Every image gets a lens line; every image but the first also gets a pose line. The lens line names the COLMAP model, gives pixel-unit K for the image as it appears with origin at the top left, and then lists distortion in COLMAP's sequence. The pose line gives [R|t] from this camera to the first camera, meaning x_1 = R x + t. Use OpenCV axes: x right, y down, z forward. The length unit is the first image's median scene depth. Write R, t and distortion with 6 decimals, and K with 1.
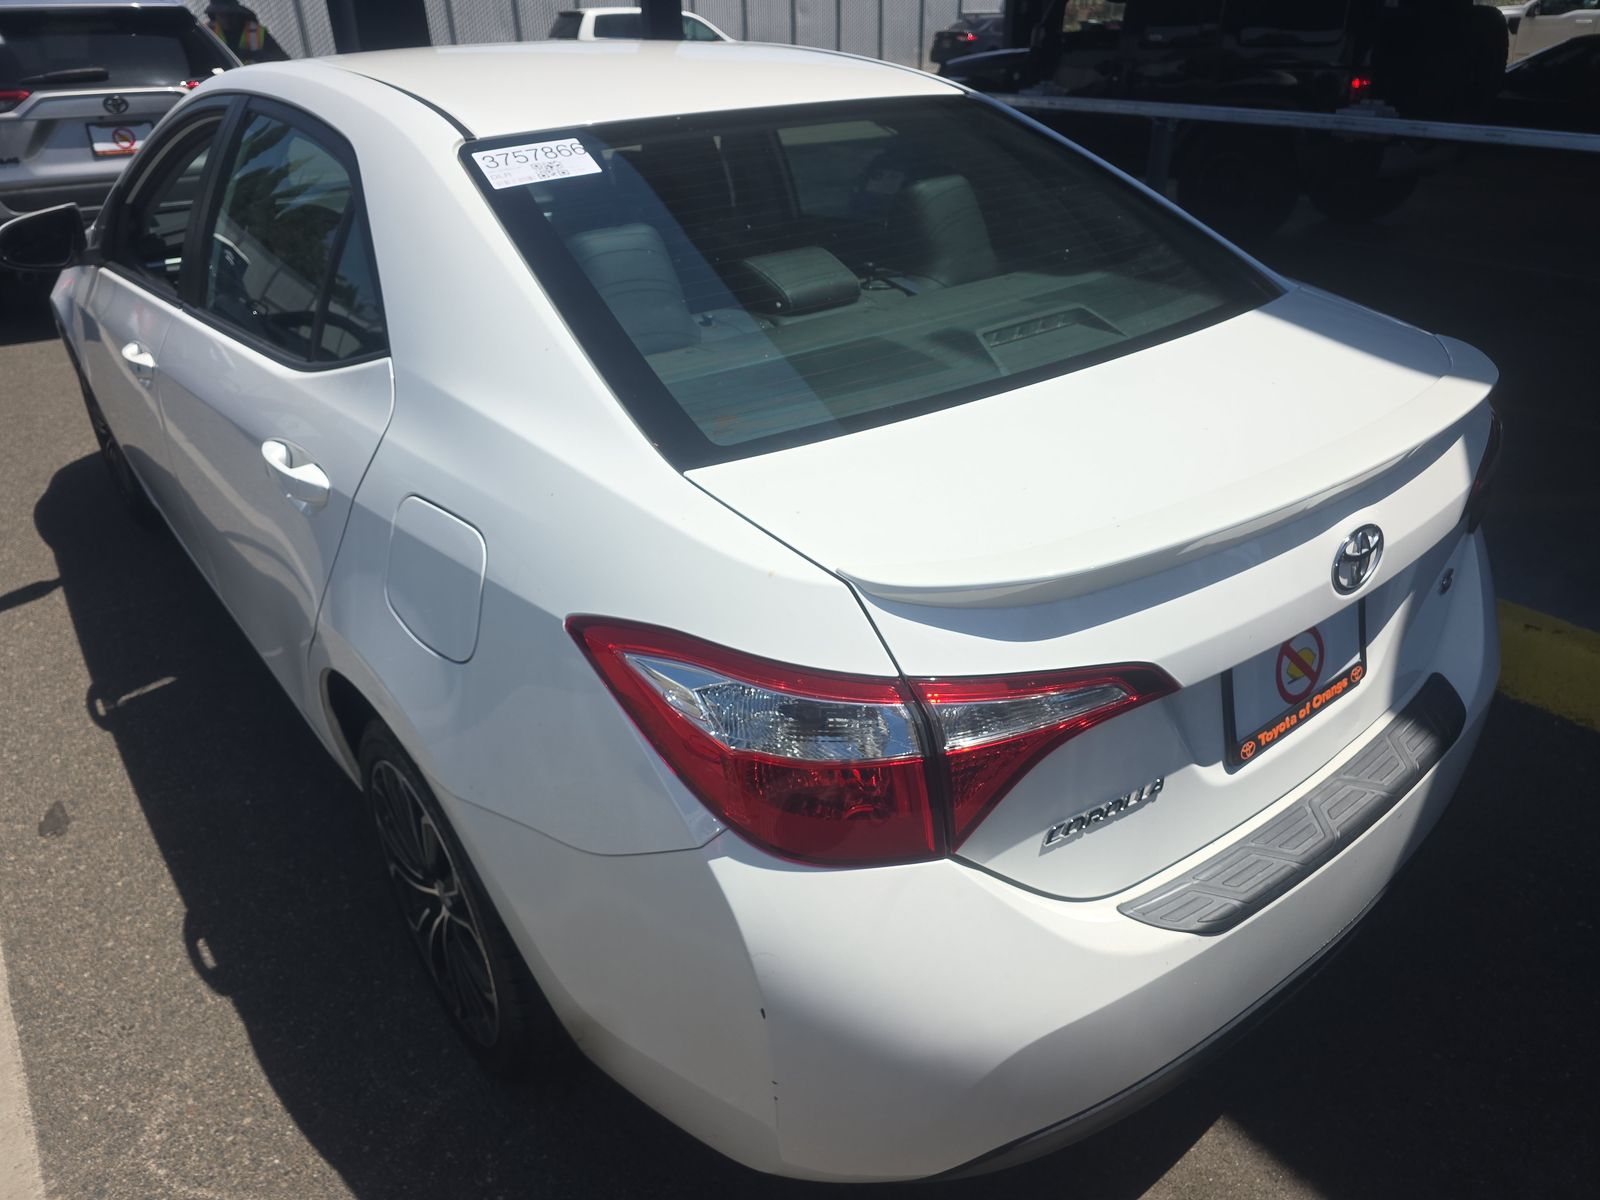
lens RADIAL K [[1136.9, 0, 801.9], [0, 1136.9, 584.2], [0, 0, 1]] dist [0.061761, -0.061852]
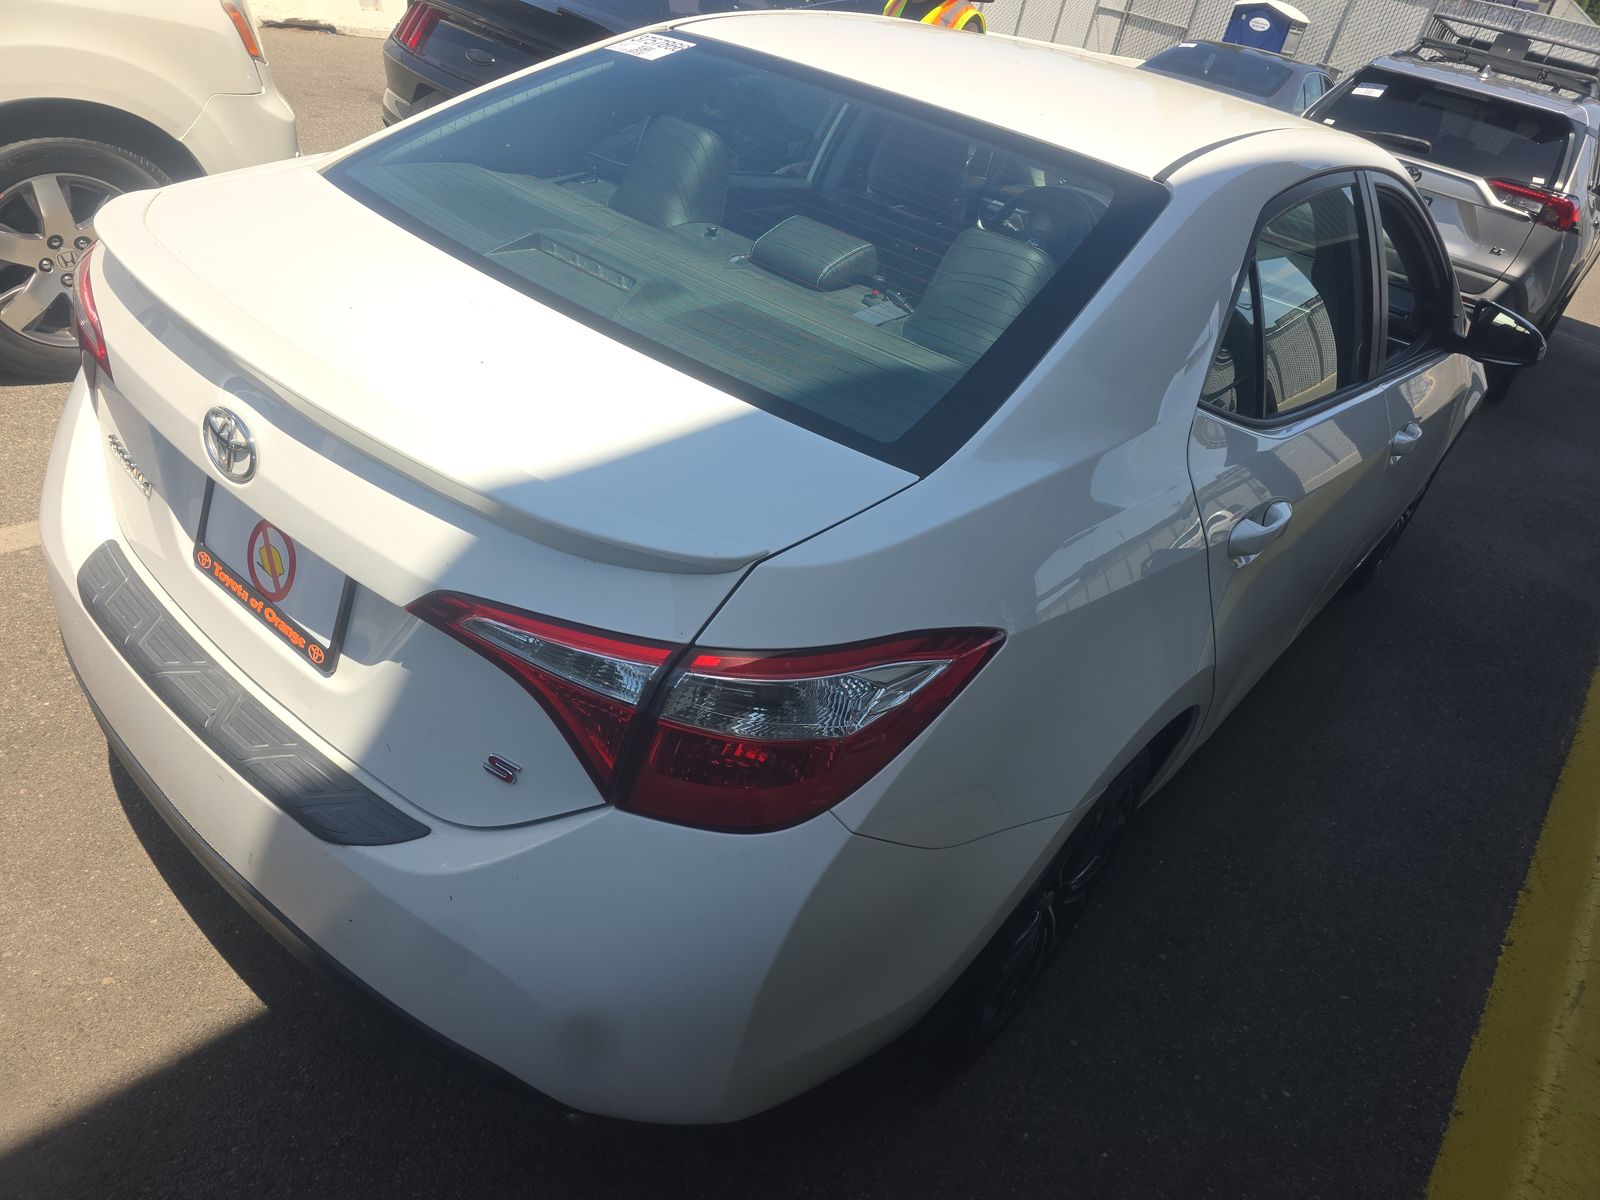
lens RADIAL K [[1065.0, 0, 807.8], [0, 1065.0, 600.7], [0, 0, 1]] dist [0.017353, -0.018743]
pose [[0.209430, 0.569575, -0.794810, 1.145959], [-0.632563, 0.698759, 0.334065, -0.451113], [0.745656, 0.432804, 0.506633, 0.804053]]
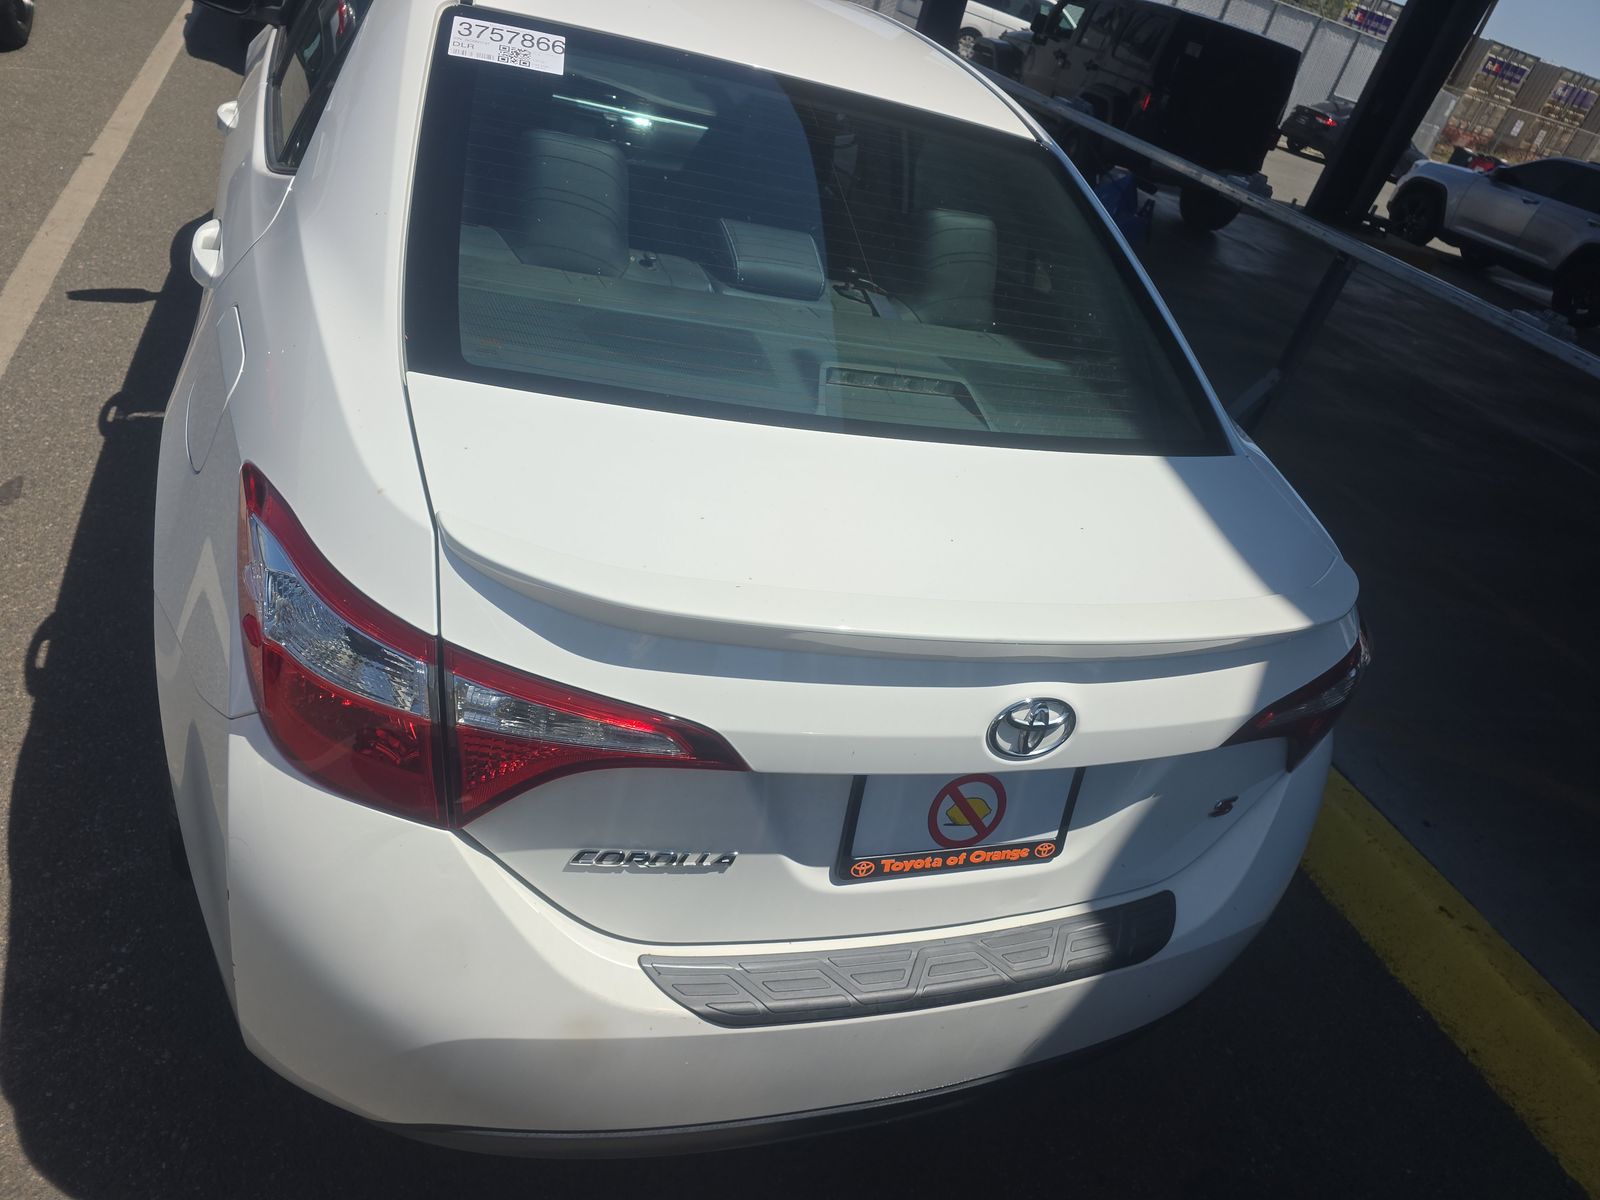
lens RADIAL K [[1136.9, 0, 801.9], [0, 1136.9, 584.2], [0, 0, 1]] dist [0.061761, -0.061852]
pose [[0.912133, 0.388492, -0.130718, 0.322826], [-0.385268, 0.921441, 0.050154, -0.087054], [0.139933, 0.004614, 0.990150, 0.047516]]
